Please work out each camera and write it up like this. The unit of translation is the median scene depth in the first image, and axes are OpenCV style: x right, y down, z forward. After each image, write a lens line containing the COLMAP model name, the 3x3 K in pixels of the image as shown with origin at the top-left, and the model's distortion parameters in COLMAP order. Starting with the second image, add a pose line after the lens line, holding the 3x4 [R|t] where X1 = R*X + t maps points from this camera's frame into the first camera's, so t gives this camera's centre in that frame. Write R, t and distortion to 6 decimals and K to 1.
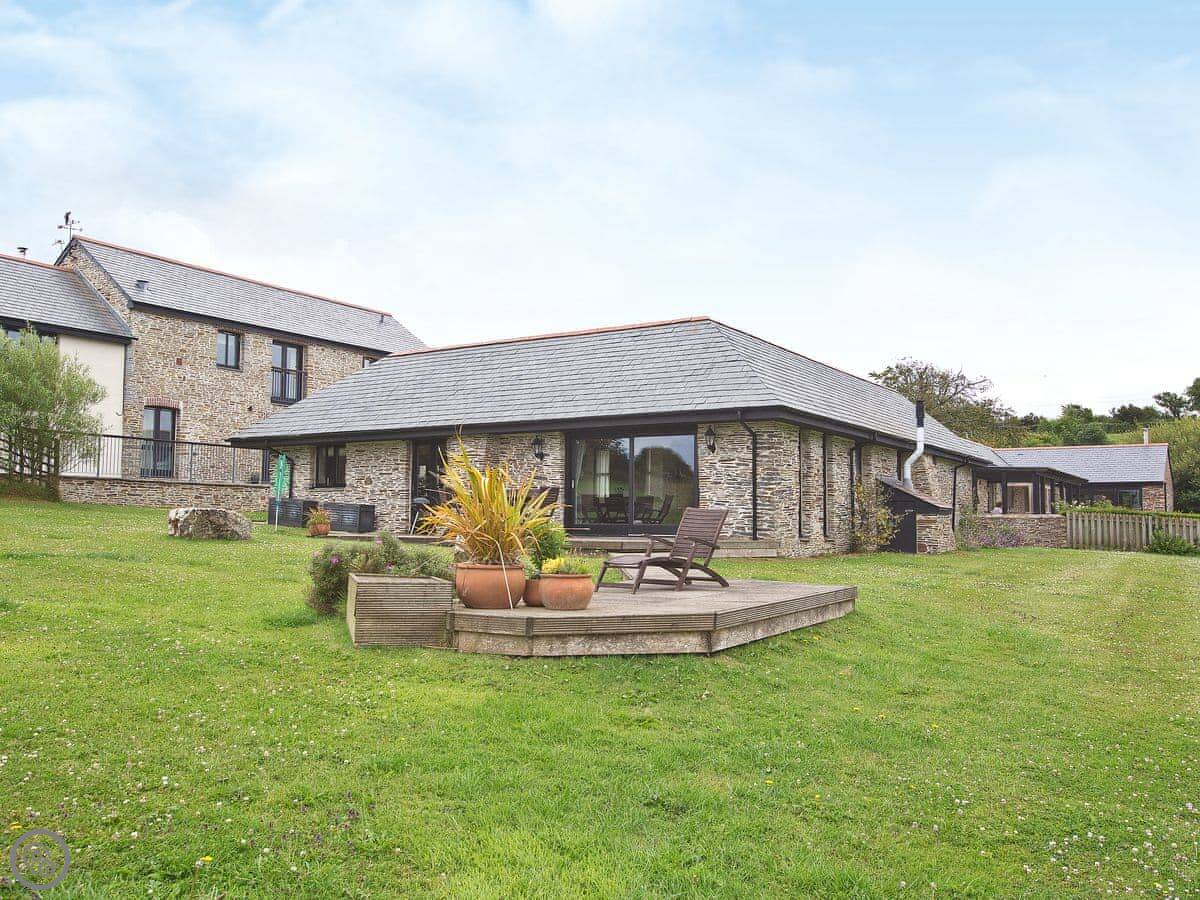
lens RADIAL K [[939.4, 0, 600.0], [0, 939.4, 450.0], [0, 0, 1]] dist [-0.004989, -0.001876]
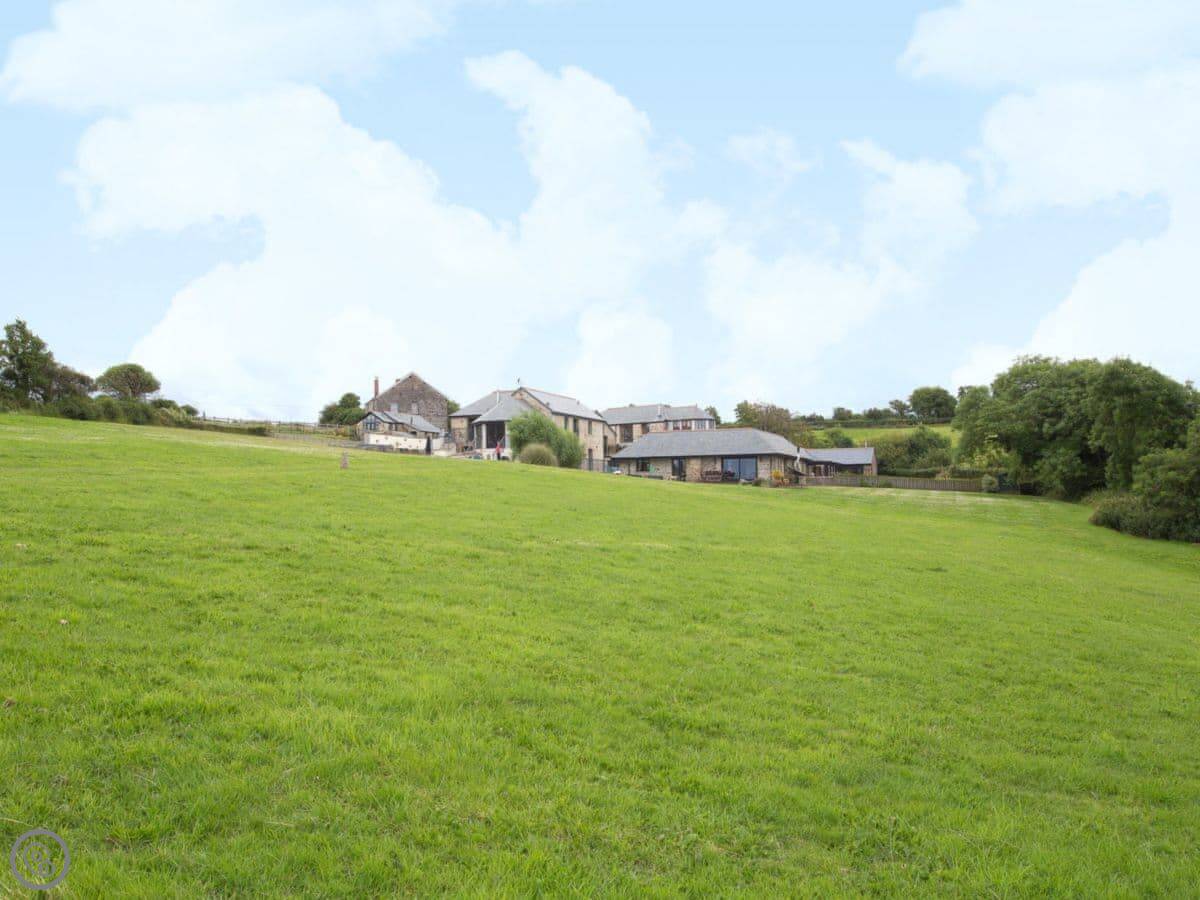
lens RADIAL K [[939.4, 0, 600.0], [0, 939.4, 450.0], [0, 0, 1]] dist [-0.004989, -0.001876]
pose [[0.977134, -0.010607, 0.212357, -0.662773], [0.005143, 0.999642, 0.026265, -0.074739], [-0.212560, -0.024572, 0.976839, -1.344438]]
